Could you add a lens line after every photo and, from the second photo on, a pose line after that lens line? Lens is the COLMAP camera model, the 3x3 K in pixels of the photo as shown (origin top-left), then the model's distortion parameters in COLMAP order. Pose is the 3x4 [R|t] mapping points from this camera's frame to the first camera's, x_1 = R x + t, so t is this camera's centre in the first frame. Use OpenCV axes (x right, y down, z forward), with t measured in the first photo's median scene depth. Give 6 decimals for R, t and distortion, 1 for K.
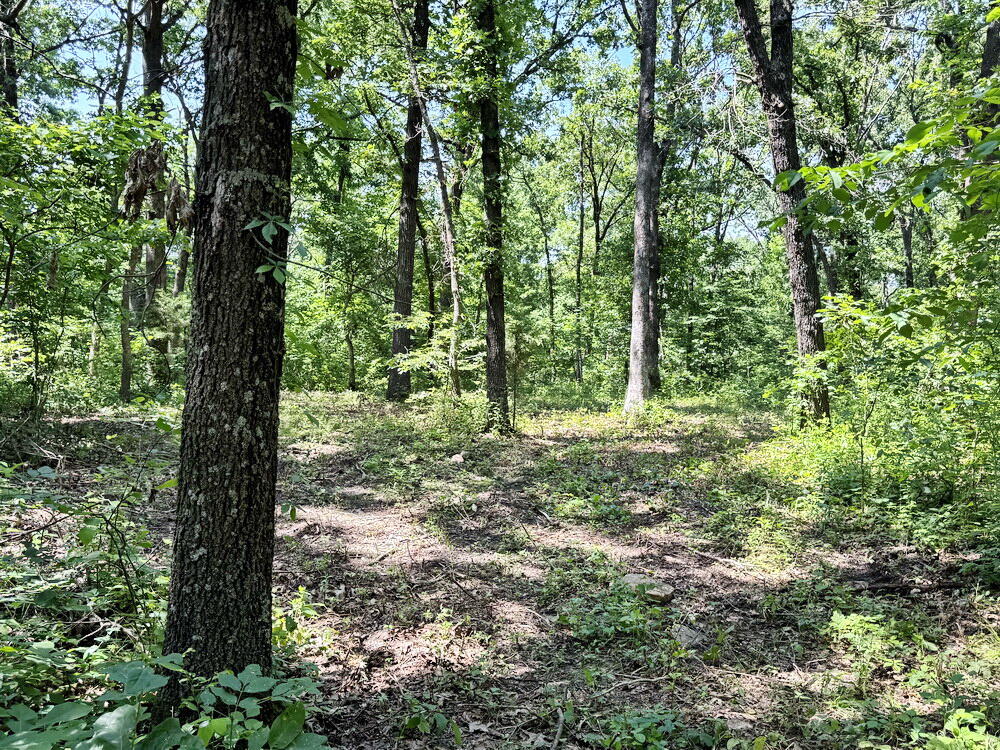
lens RADIAL K [[871.7, 0, 500.0], [0, 871.7, 375.0], [0, 0, 1]] dist [-0.052272, -0.001519]
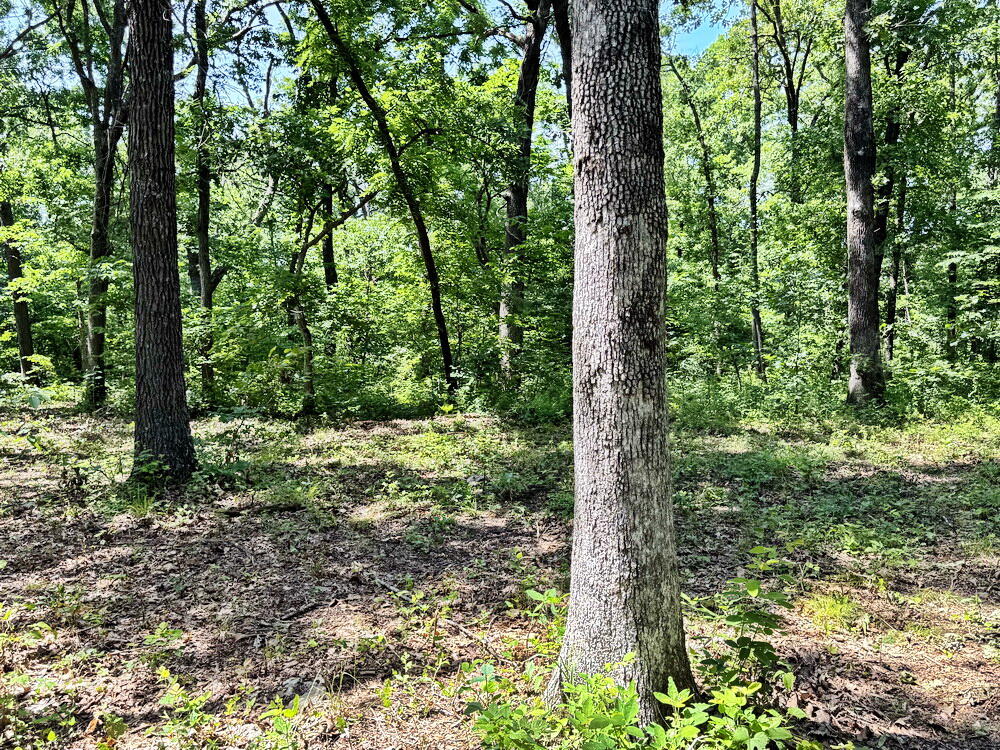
lens RADIAL K [[871.7, 0, 500.0], [0, 871.7, 375.0], [0, 0, 1]] dist [-0.052272, -0.001519]
pose [[0.962126, -0.030158, -0.270930, 0.094286], [0.038613, 0.998918, 0.025932, -0.016466], [0.269855, -0.035412, 0.962250, 0.416635]]
